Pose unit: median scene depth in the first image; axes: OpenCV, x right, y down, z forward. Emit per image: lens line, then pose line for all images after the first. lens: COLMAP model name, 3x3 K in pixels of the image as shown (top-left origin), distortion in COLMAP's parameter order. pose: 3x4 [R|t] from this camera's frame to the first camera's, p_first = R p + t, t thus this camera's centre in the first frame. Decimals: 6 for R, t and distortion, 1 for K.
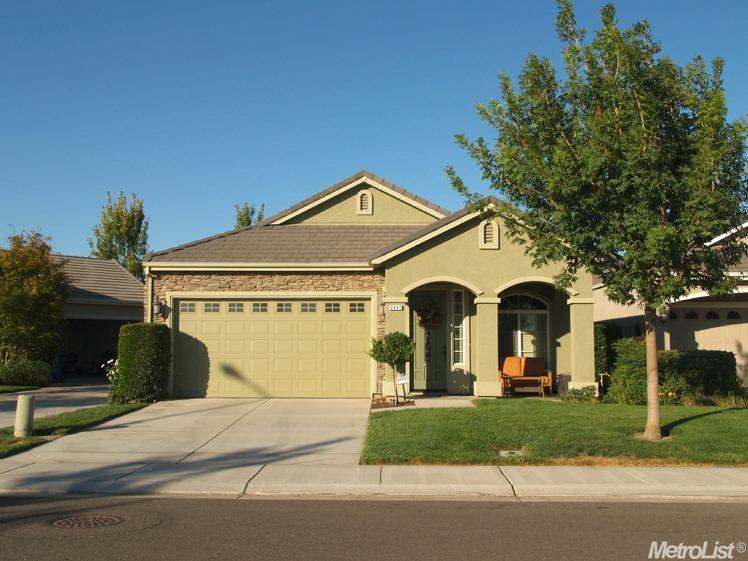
lens RADIAL K [[853.5, 0, 374.0], [0, 853.5, 280.5], [0, 0, 1]] dist [0.008928, 0.021554]
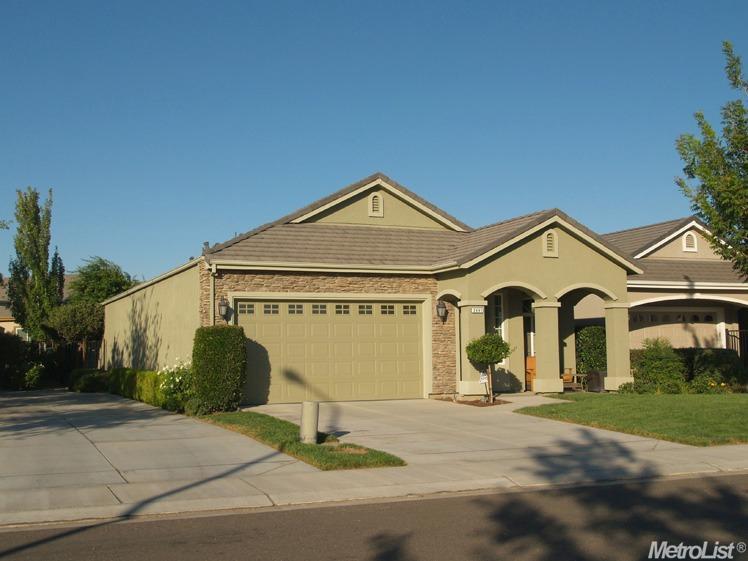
lens RADIAL K [[936.1, 0, 374.0], [0, 936.1, 280.5], [0, 0, 1]] dist [0.093146, -0.005077]
pose [[0.904972, 0.019039, 0.425045, -0.533503], [-0.019696, 0.999802, -0.002848, 0.000676], [-0.425015, -0.005794, 0.905168, 0.008194]]
